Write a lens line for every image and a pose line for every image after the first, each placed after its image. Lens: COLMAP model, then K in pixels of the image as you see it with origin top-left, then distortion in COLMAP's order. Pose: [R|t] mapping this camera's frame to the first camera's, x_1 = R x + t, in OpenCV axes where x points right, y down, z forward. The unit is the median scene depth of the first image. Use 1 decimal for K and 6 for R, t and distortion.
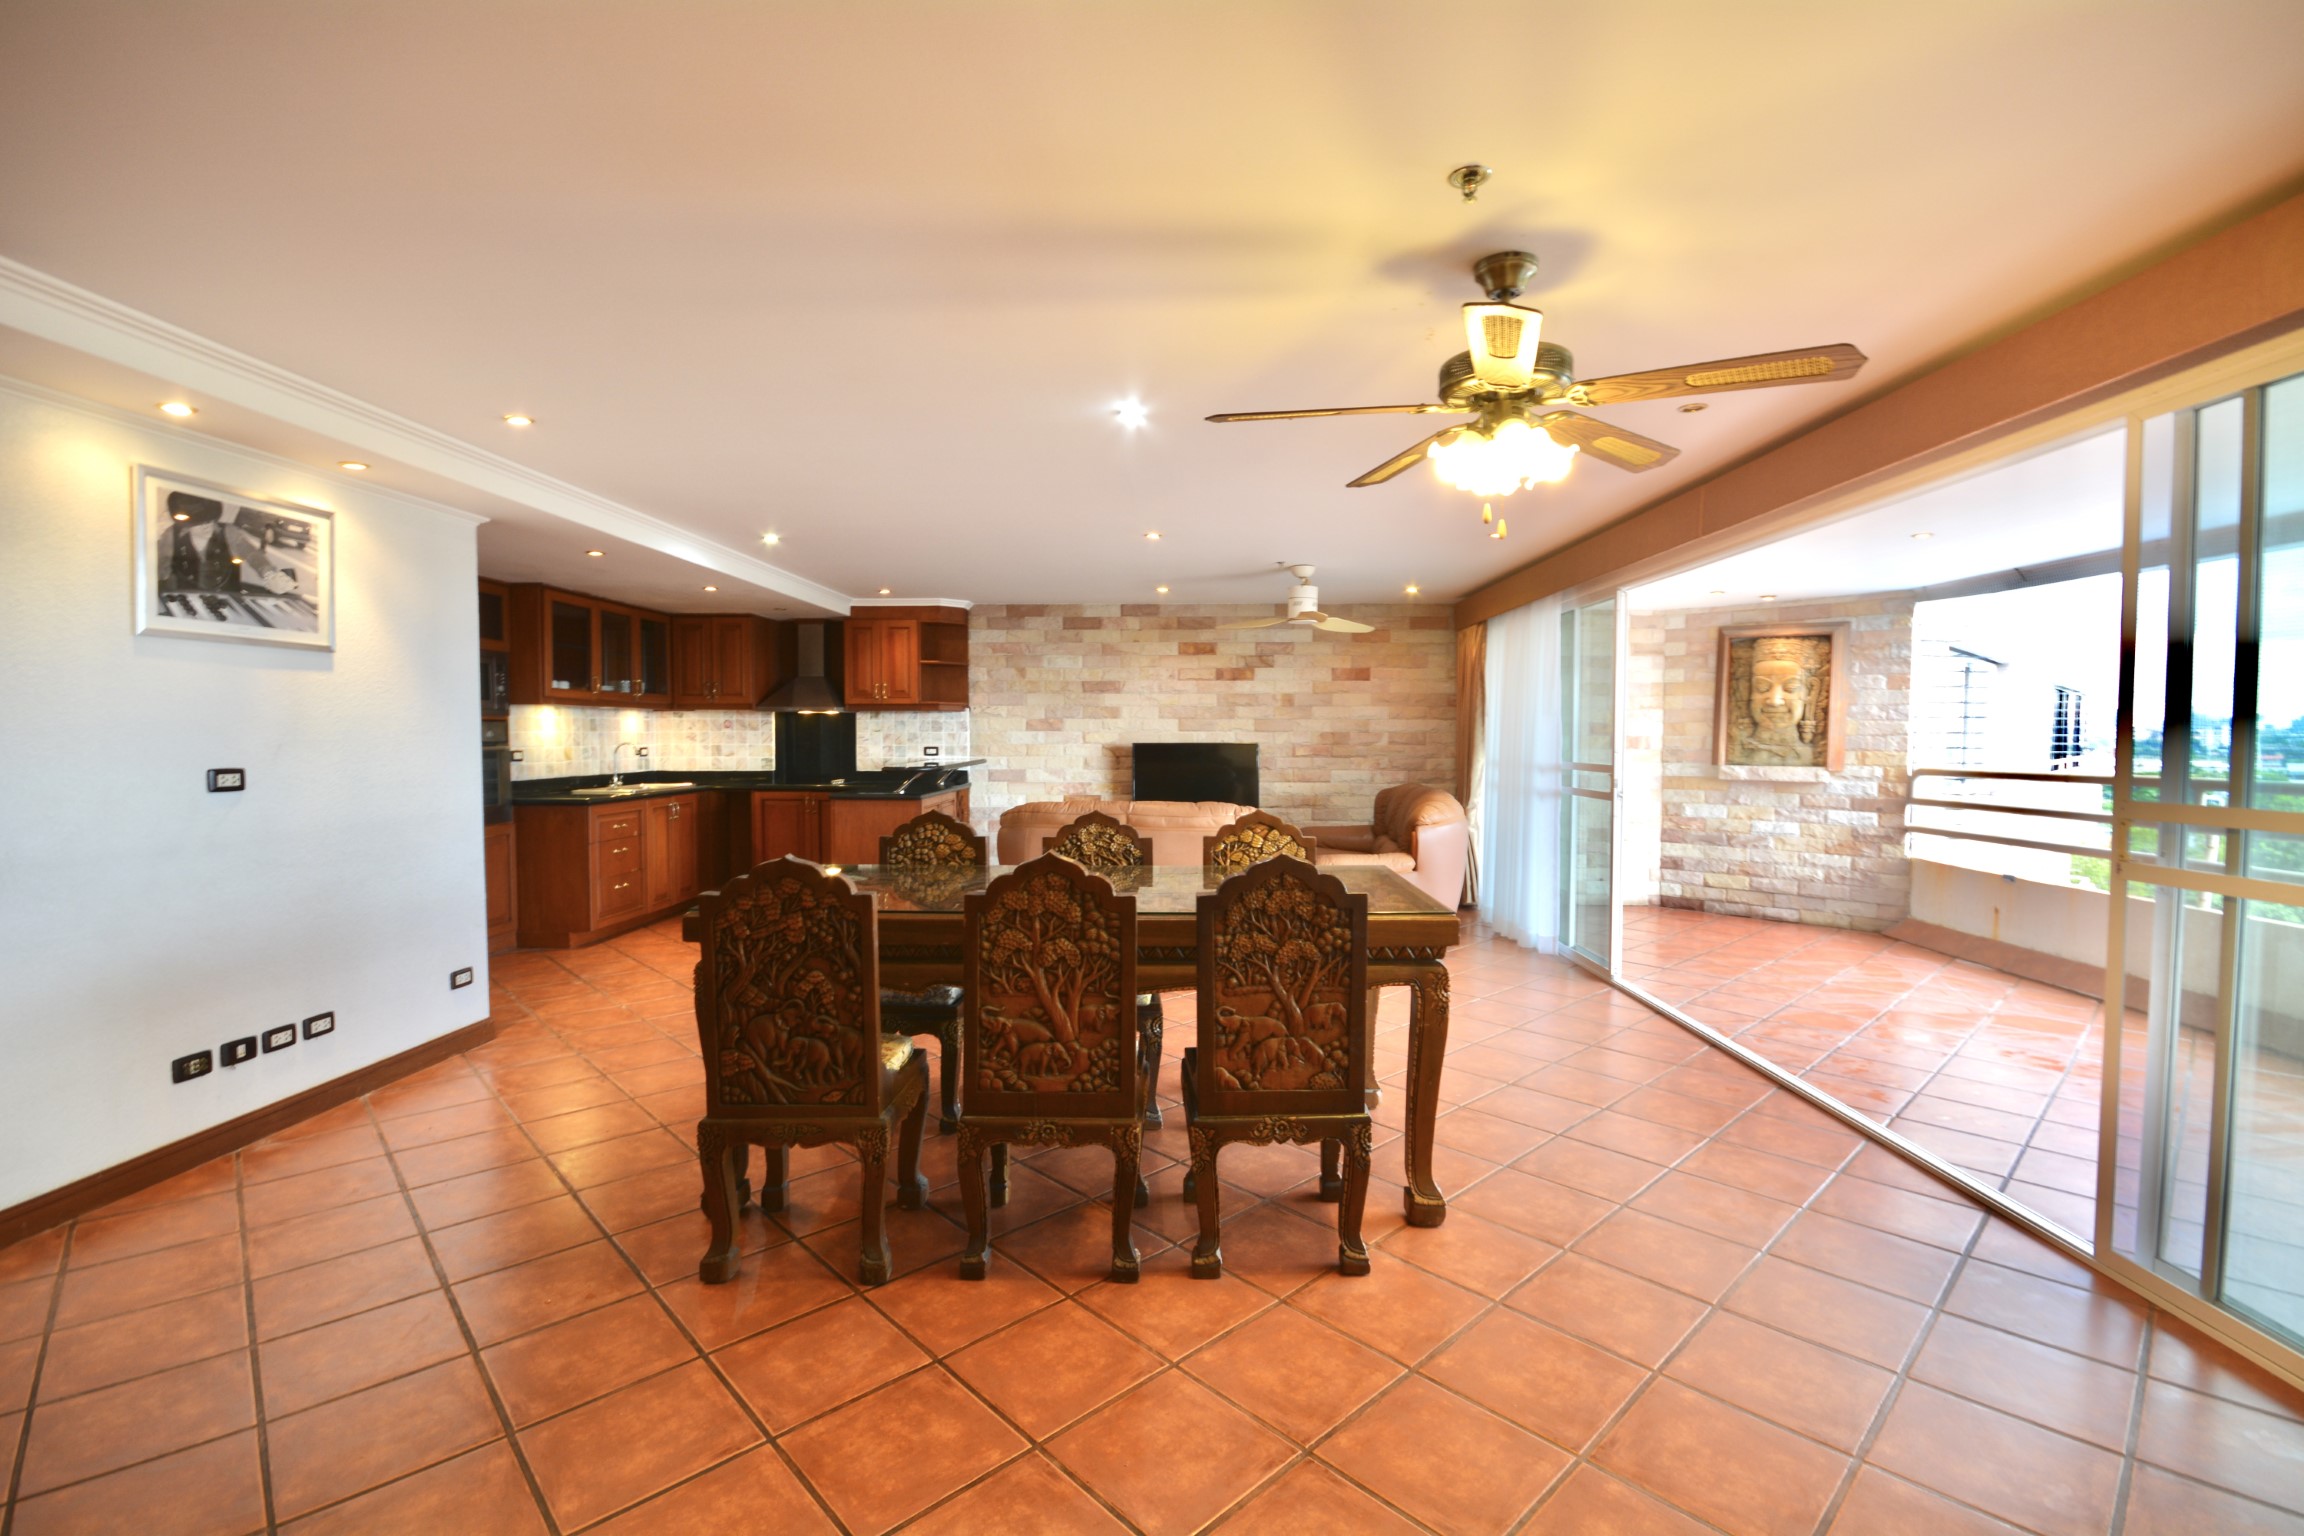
lens RADIAL K [[1010.8, 0, 1157.0], [0, 1010.8, 781.3], [0, 0, 1]] dist [0.004703, -0.008763]
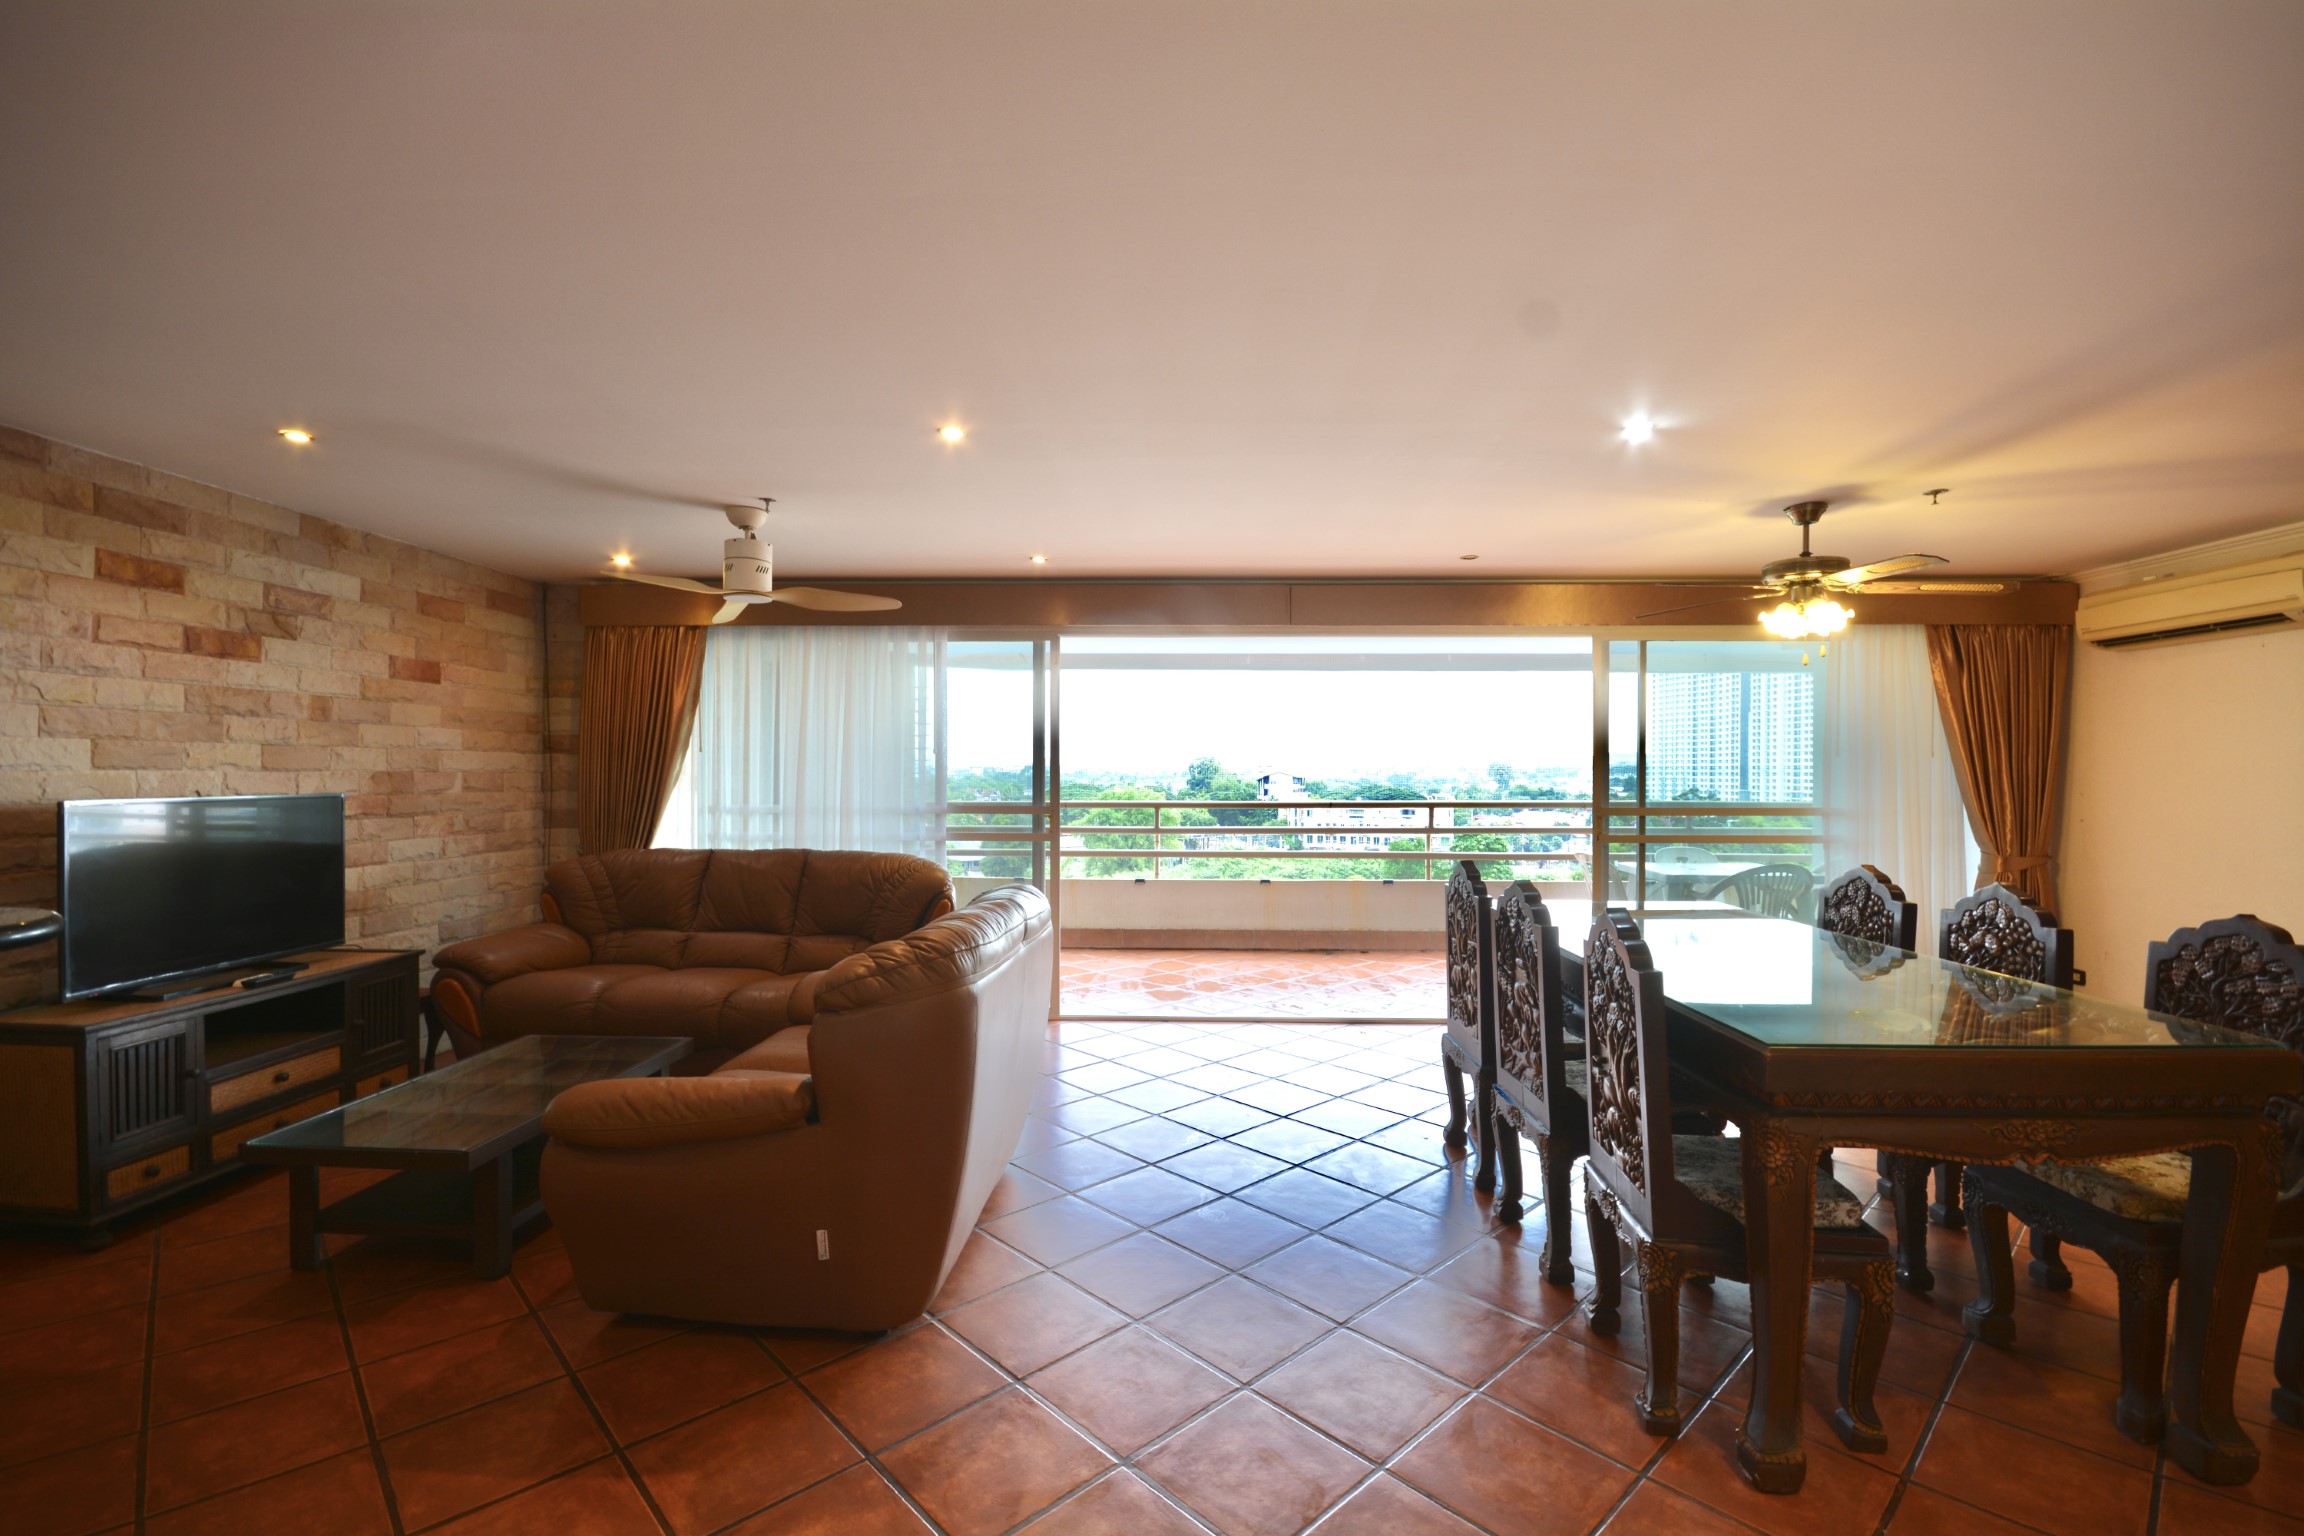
lens RADIAL K [[1010.8, 0, 1164.3], [0, 1010.8, 779.0], [0, 0, 1]] dist [0.004703, -0.008763]
pose [[-0.007880, -0.007310, 0.999942, -0.397340], [0.043511, 0.999024, 0.007646, -0.032005], [-0.999022, 0.043569, -0.007554, 0.613039]]
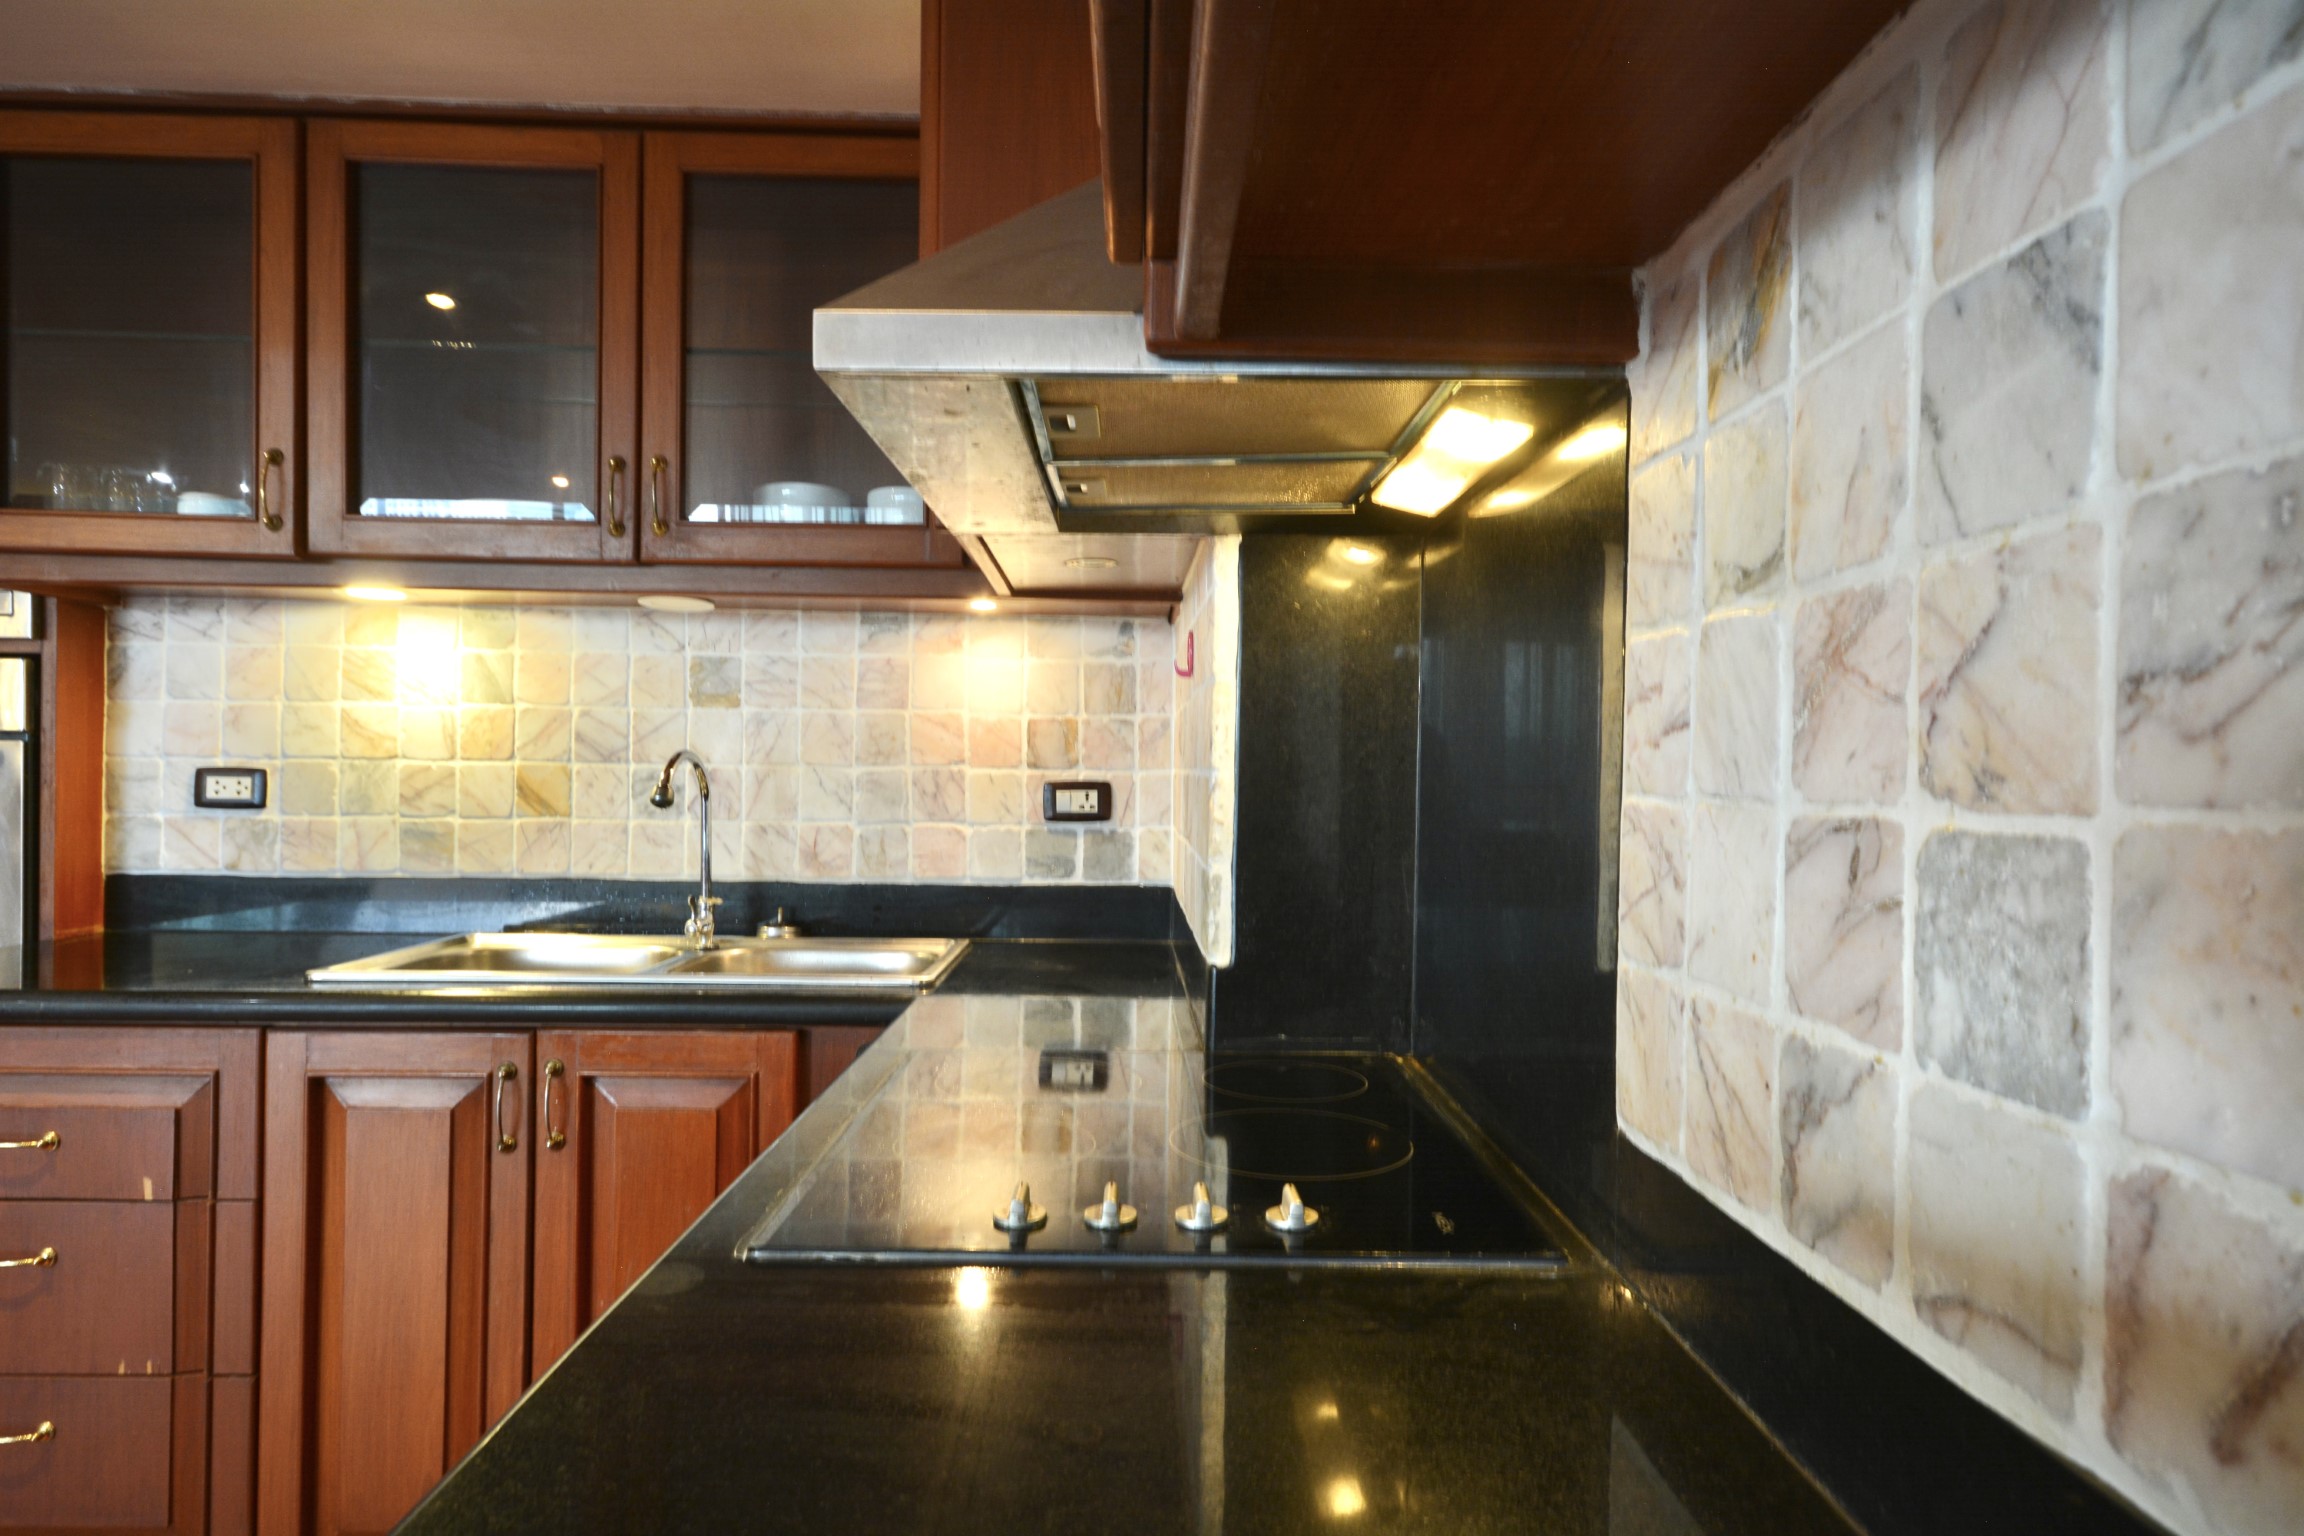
lens RADIAL K [[1317.3, 0, 1148.2], [0, 1317.3, 783.2], [0, 0, 1]] dist [0.007837, 0.000860]
pose [[0.041214, 0.012666, -0.999070, -0.210190], [-0.062122, 0.998018, 0.010090, -0.037806], [0.997217, 0.061649, 0.041919, 1.020653]]
